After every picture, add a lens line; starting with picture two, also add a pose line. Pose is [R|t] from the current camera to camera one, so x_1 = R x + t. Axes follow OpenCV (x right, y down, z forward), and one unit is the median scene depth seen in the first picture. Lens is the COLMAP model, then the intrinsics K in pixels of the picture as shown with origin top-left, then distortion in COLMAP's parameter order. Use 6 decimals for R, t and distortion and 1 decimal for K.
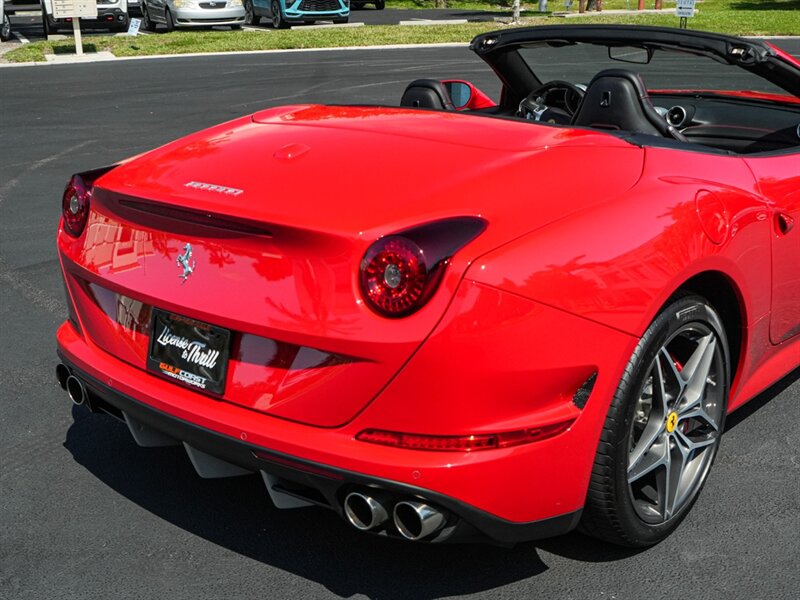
lens RADIAL K [[1004.8, 0, 416.7], [0, 1004.8, 318.4], [0, 0, 1]] dist [-0.036545, -0.028952]
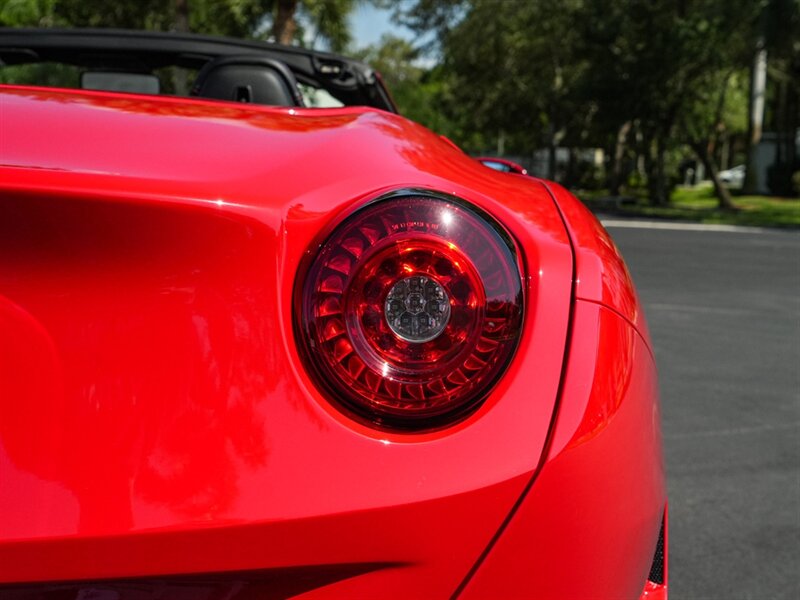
lens RADIAL K [[1090.4, 0, 400.0], [0, 1090.4, 300.0], [0, 0, 1]] dist [-0.020041, -0.007569]
pose [[0.723305, -0.043830, 0.689136, -0.211685], [0.190180, 0.972032, -0.137787, 0.005596], [-0.663823, 0.230722, 0.711412, 0.550787]]
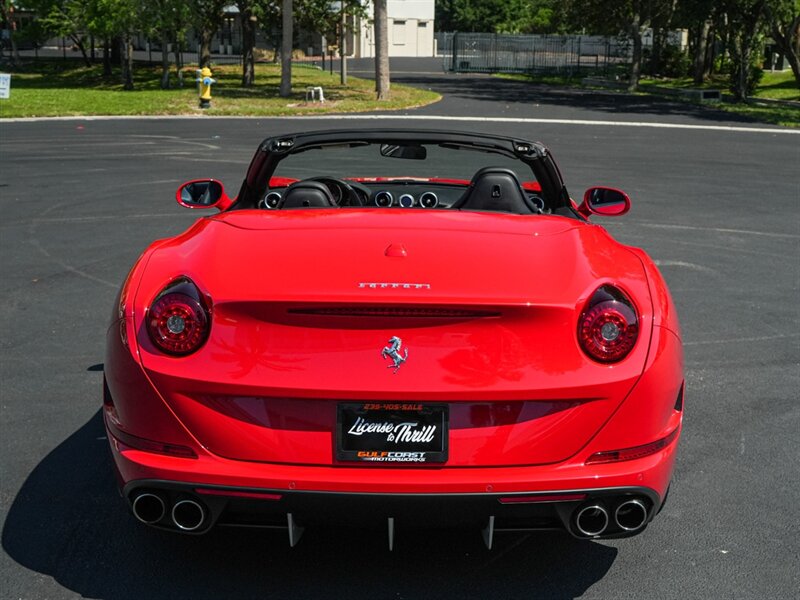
lens RADIAL K [[1090.4, 0, 400.0], [0, 1090.4, 300.0], [0, 0, 1]] dist [-0.020041, -0.007569]
pose [[0.770122, -0.112300, 0.627933, -0.845106], [0.177269, 0.983285, -0.041558, -0.053572], [-0.612770, 0.143318, 0.777157, 0.036911]]
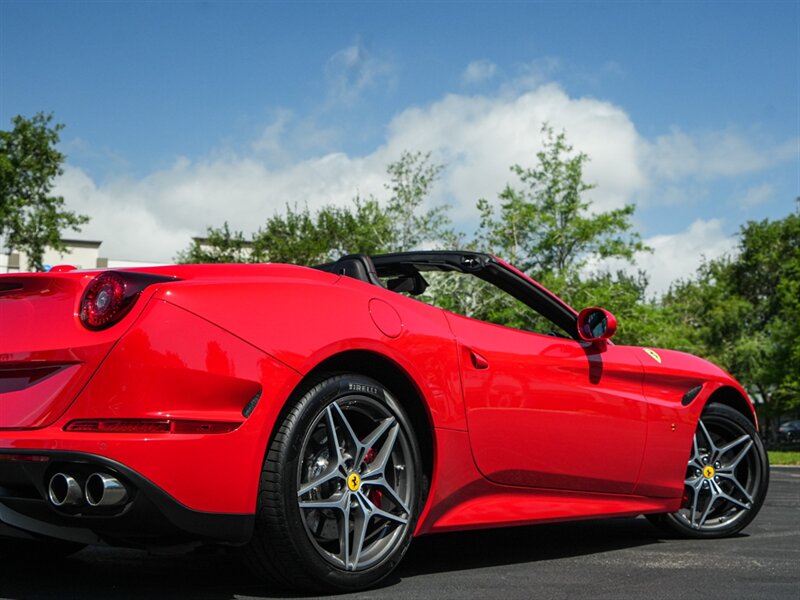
lens RADIAL K [[1198.4, 0, 434.0], [0, 1198.4, 297.7], [0, 0, 1]] dist [-0.036129, -0.004128]
pose [[0.998913, 0.028010, 0.037269, 0.271125], [-0.009059, 0.900776, -0.434190, 0.487251], [-0.045733, 0.433381, 0.900050, -0.351741]]
